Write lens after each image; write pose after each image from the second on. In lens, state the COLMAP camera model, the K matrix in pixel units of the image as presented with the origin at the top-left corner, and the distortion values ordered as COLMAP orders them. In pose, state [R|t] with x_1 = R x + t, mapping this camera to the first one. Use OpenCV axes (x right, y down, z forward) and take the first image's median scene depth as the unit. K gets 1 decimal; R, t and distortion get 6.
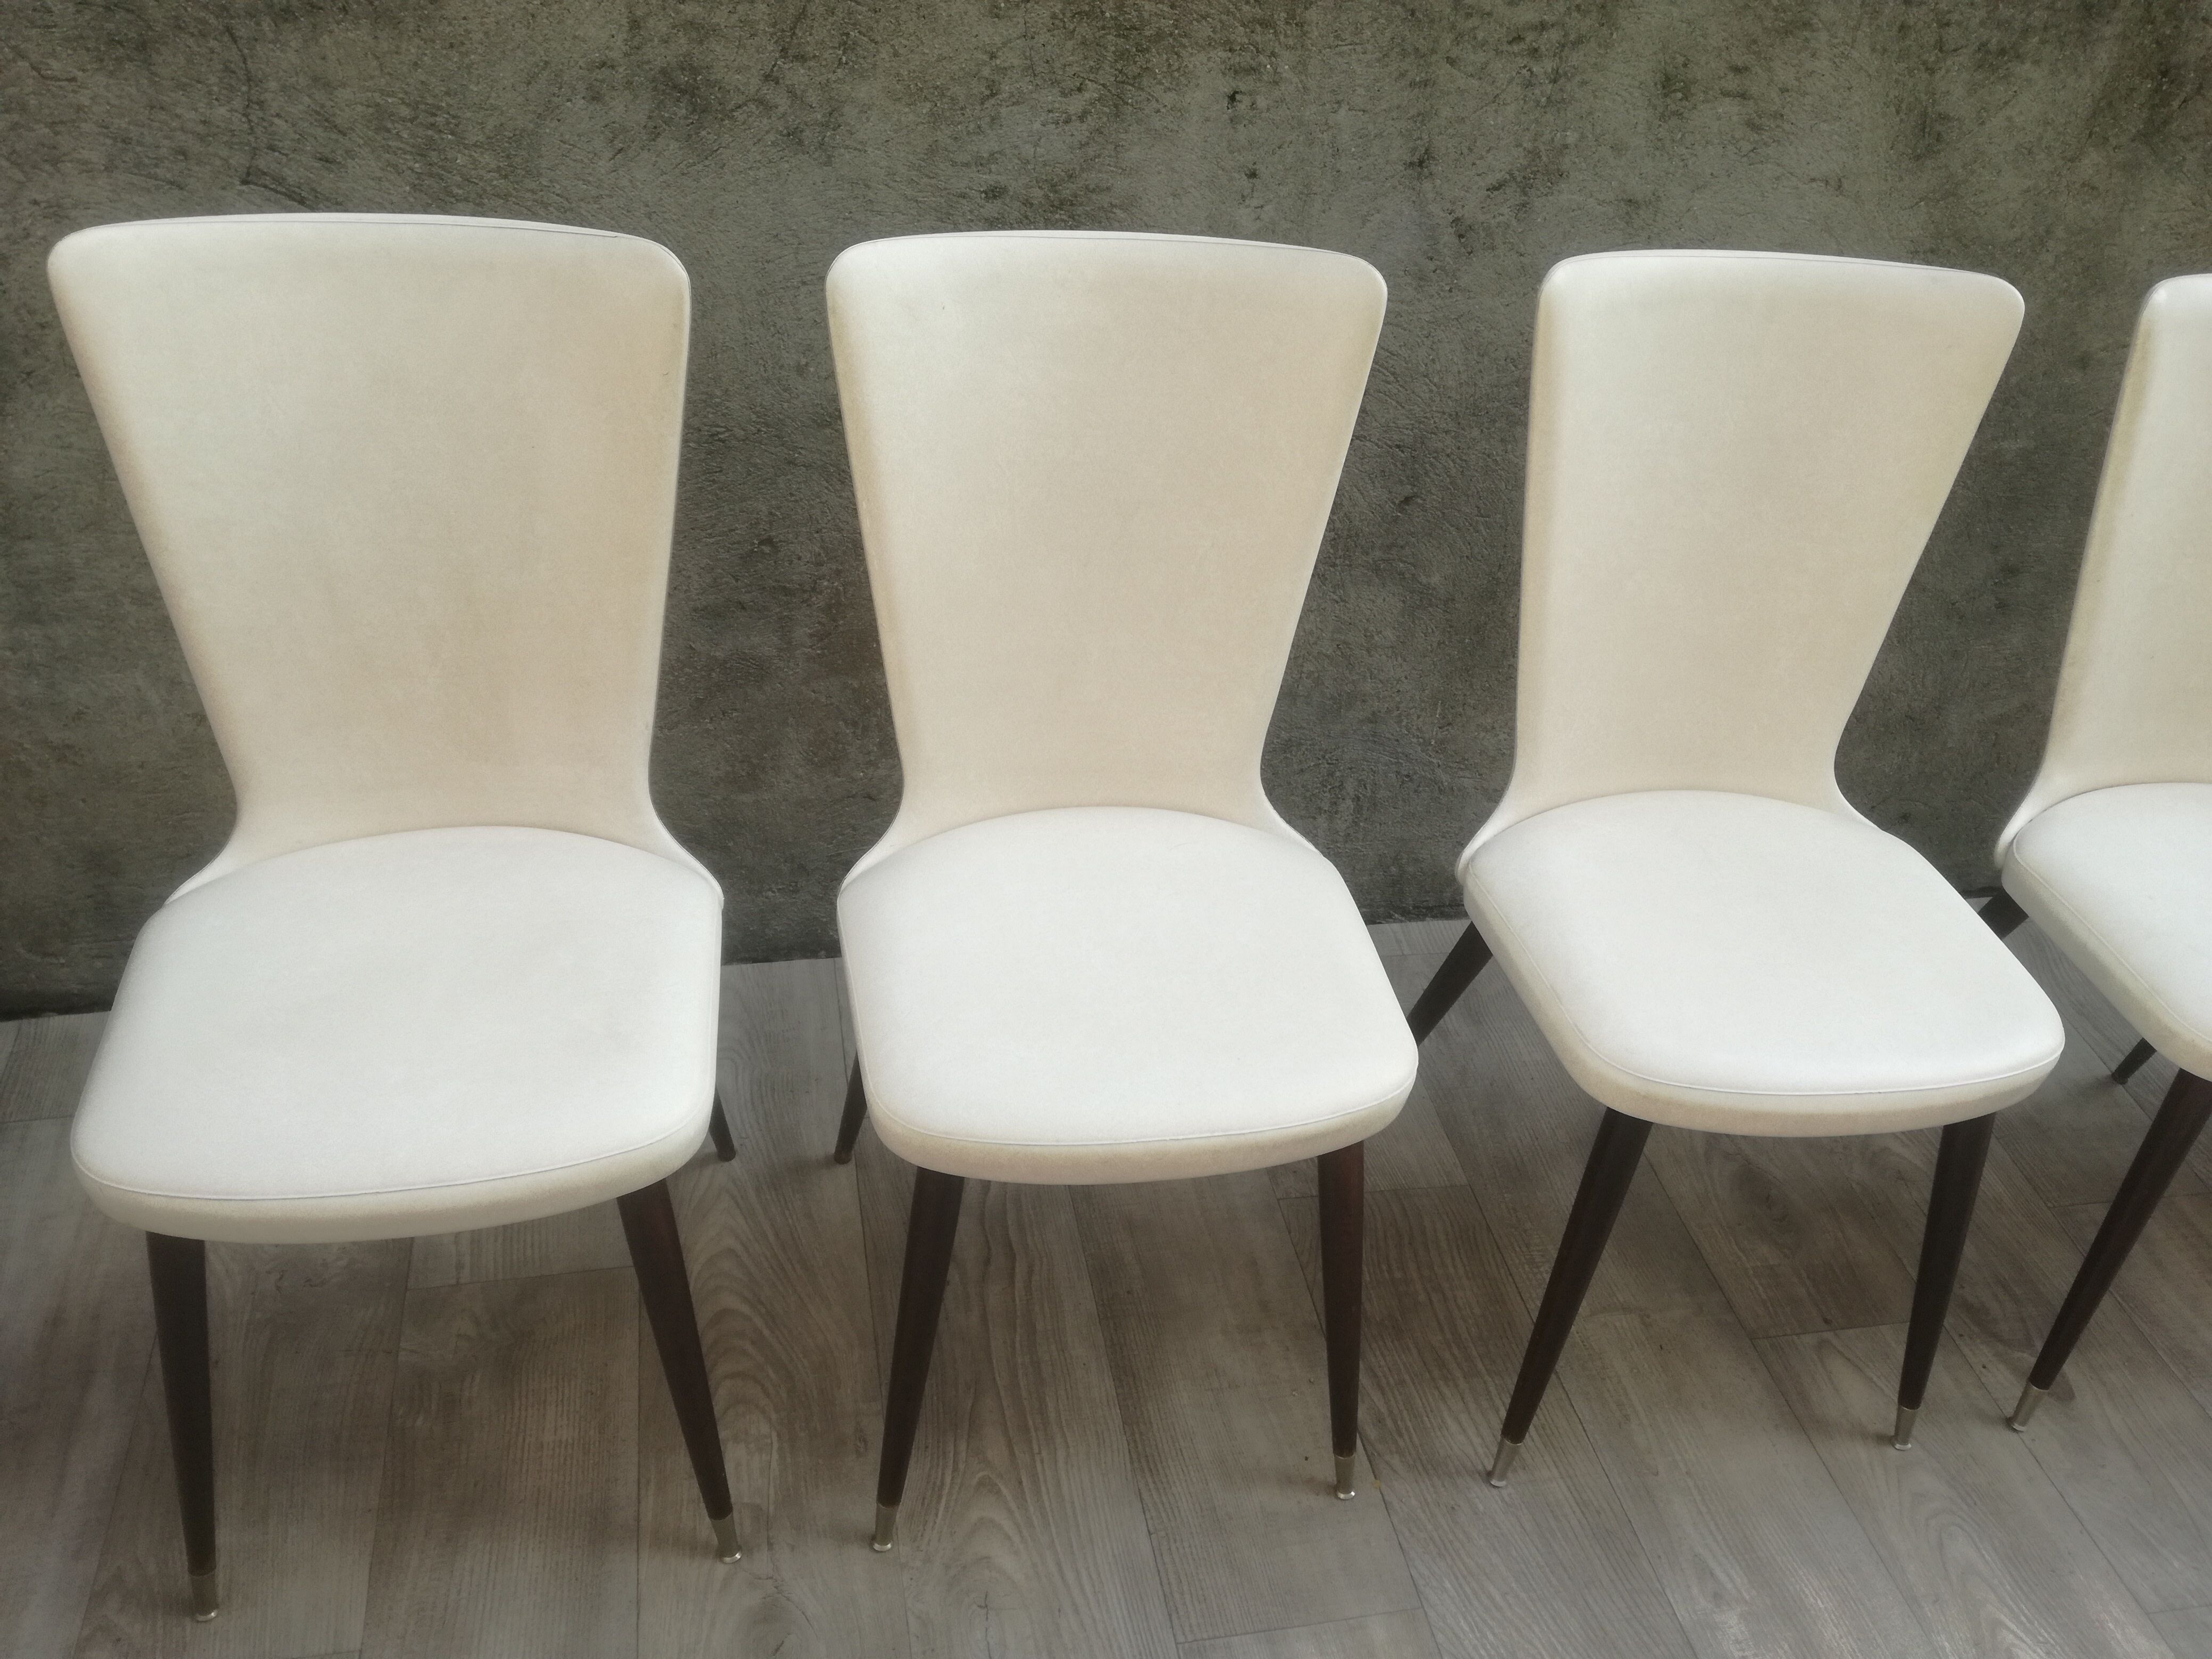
lens RADIAL K [[1823.3, 0, 1111.2], [0, 1823.3, 800.3], [0, 0, 1]] dist [0.053498, -0.102719]
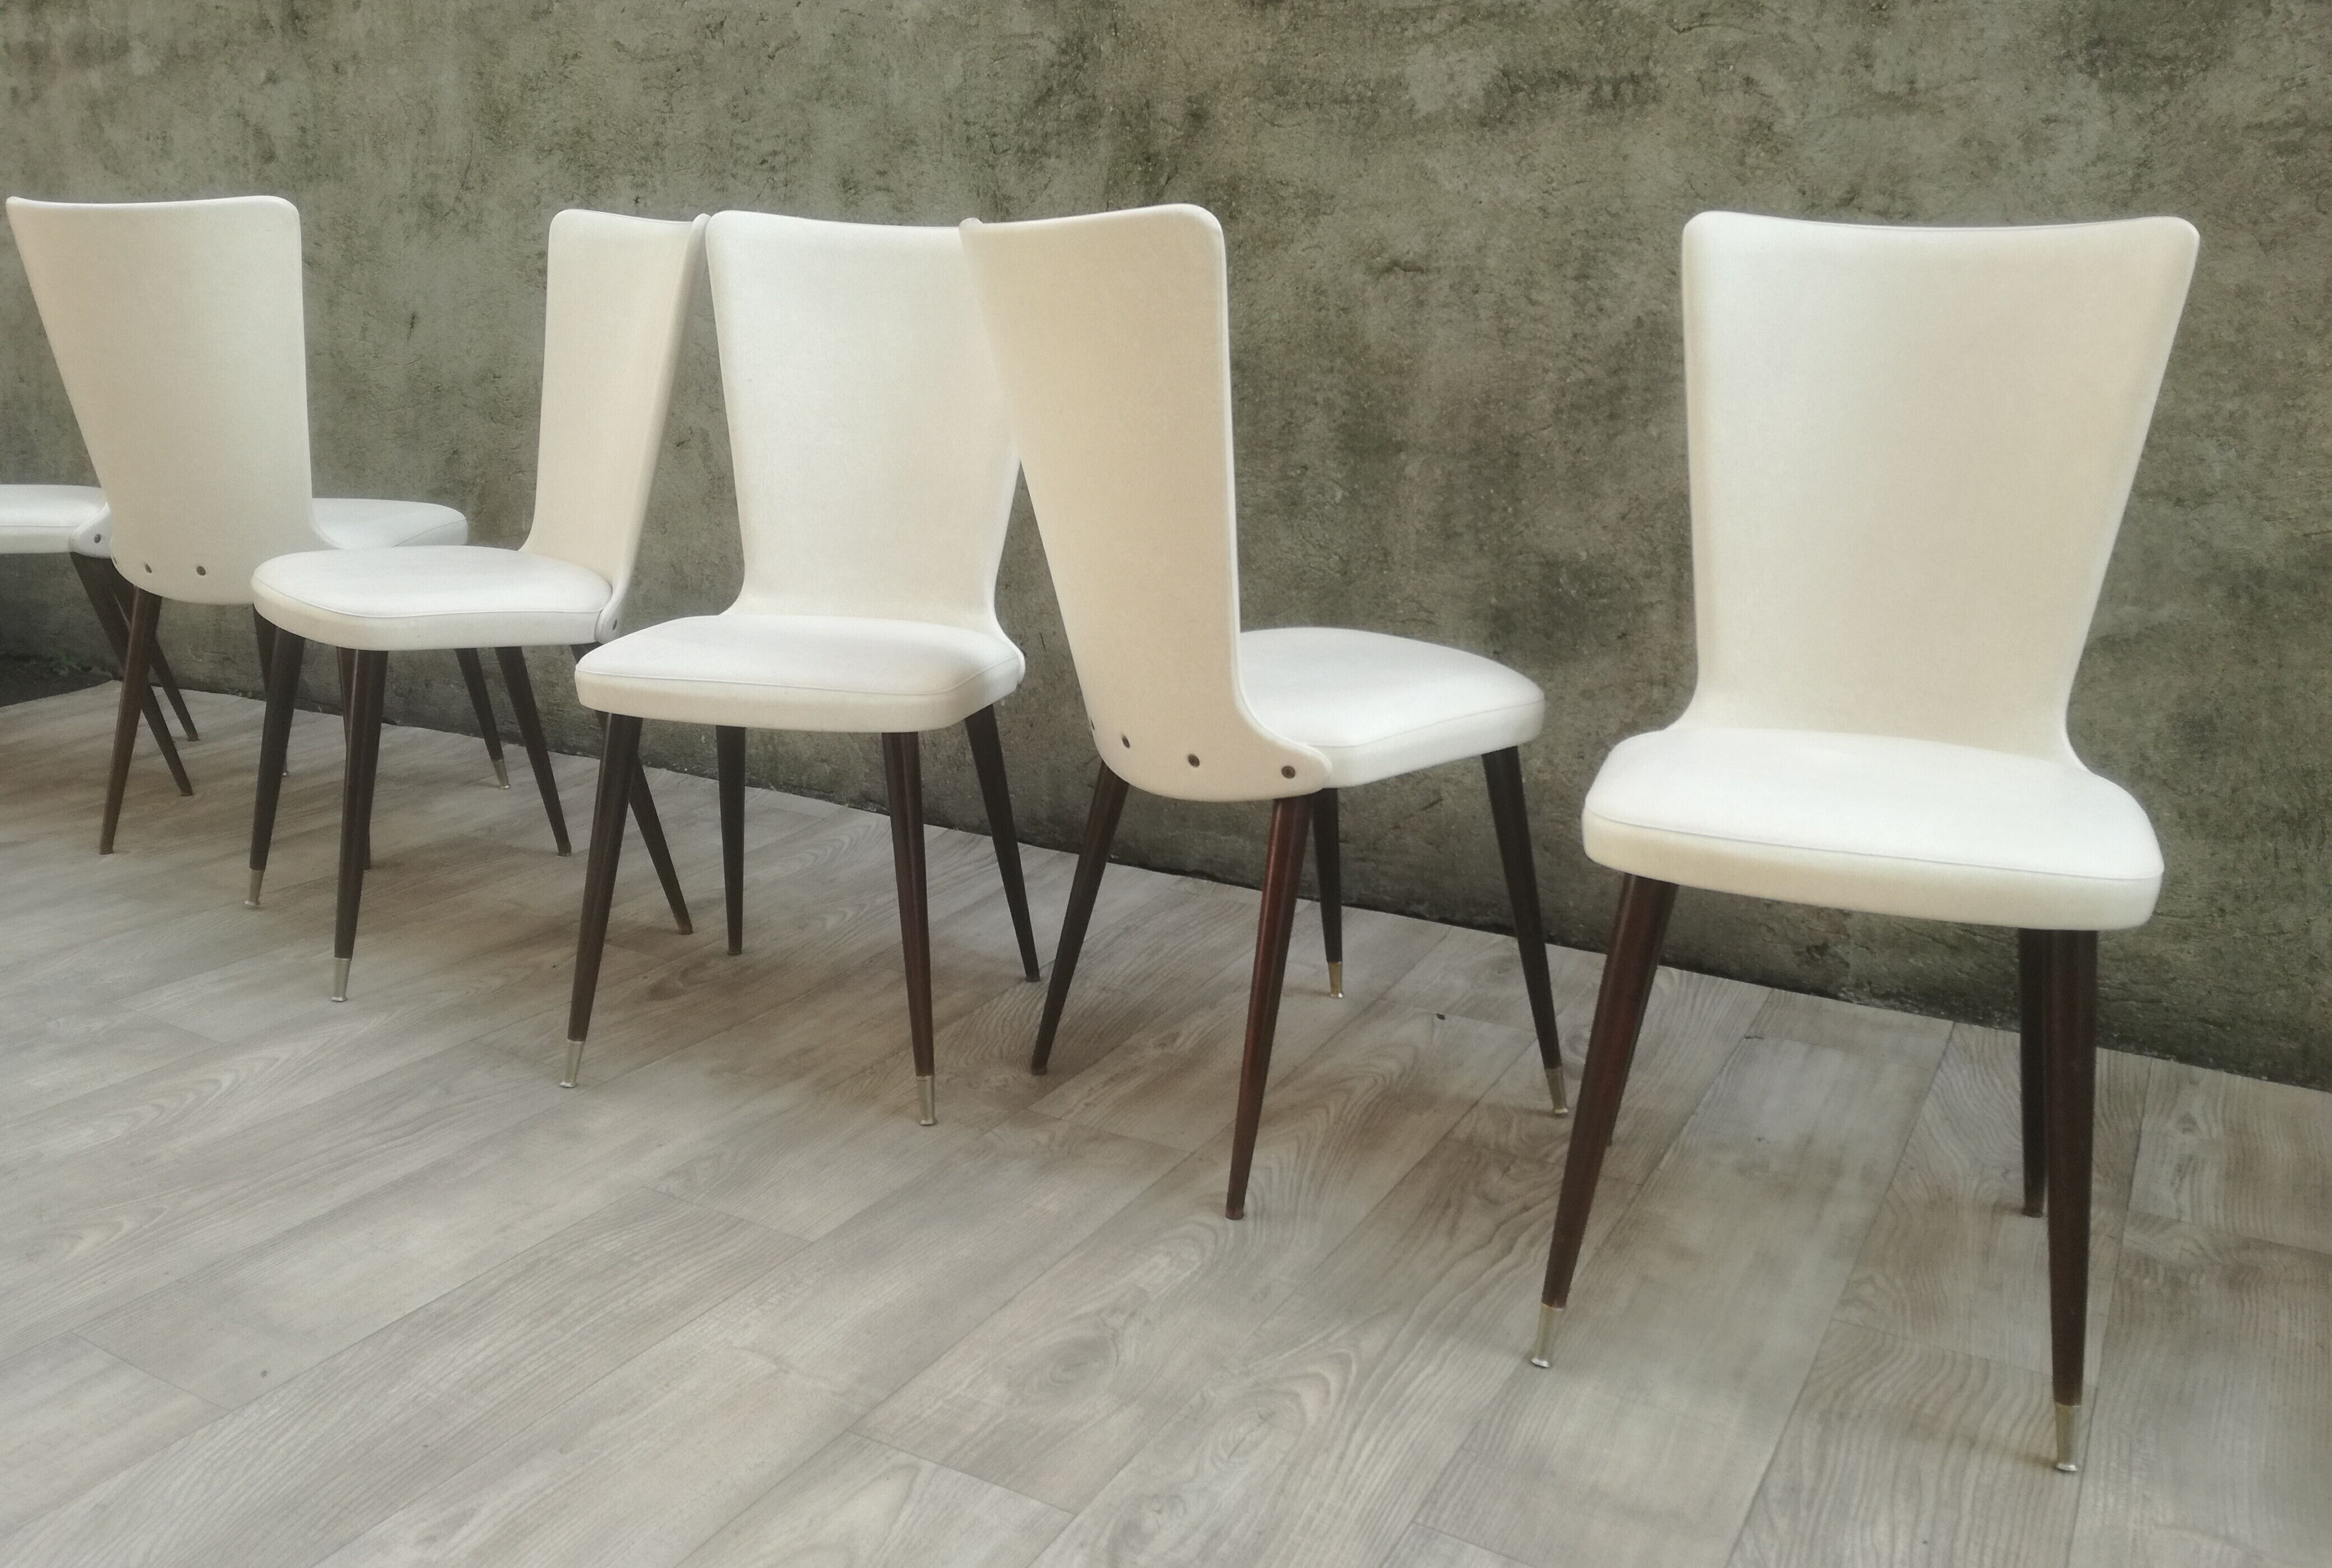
lens RADIAL K [[1916.0, 0, 1173.9], [0, 1916.0, 756.7], [0, 0, 1]] dist [0.069090, -0.129776]
pose [[0.760705, 0.092422, -0.642484, 1.646207], [-0.334683, 0.903939, -0.266235, 0.409784], [0.556161, 0.417555, 0.718563, 0.165088]]
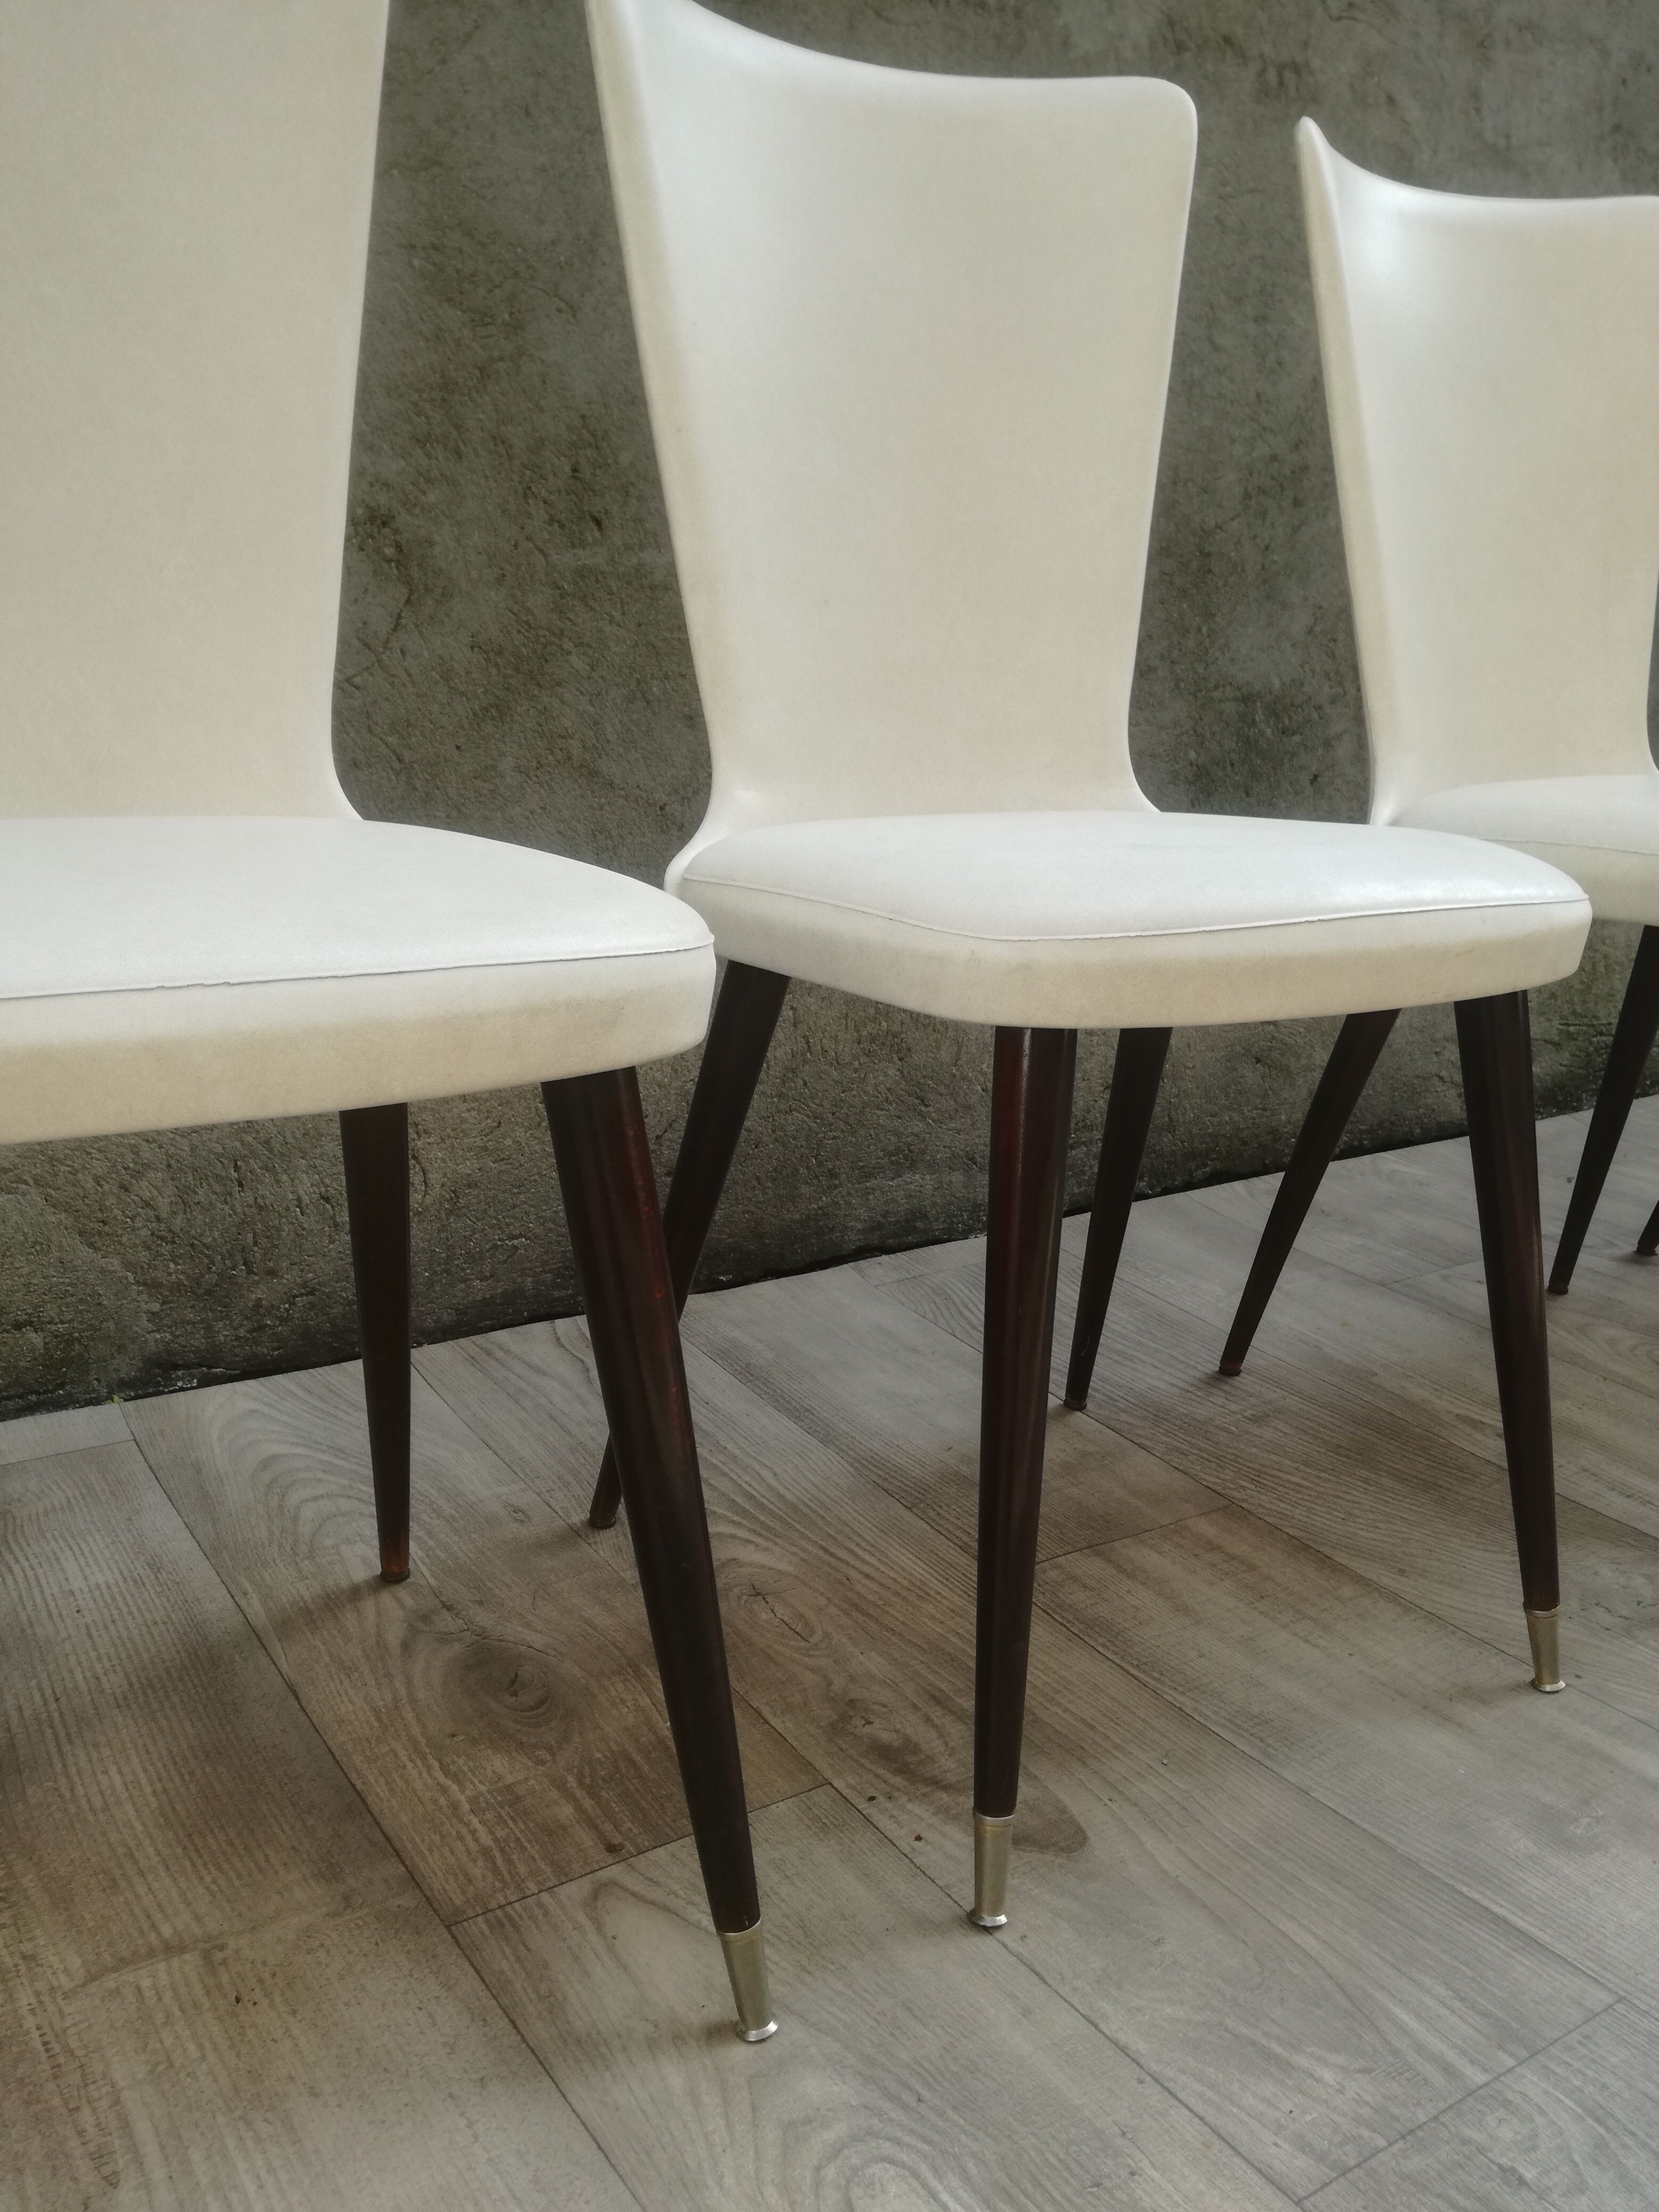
lens RADIAL K [[1823.3, 0, 843.5], [0, 1823.3, 1098.5], [0, 0, 1]] dist [0.053498, -0.102719]
pose [[0.922116, -0.158638, 0.352897, 0.315947], [0.269407, 0.917902, -0.291334, 0.268790], [-0.277708, 0.363717, 0.889150, 0.486997]]
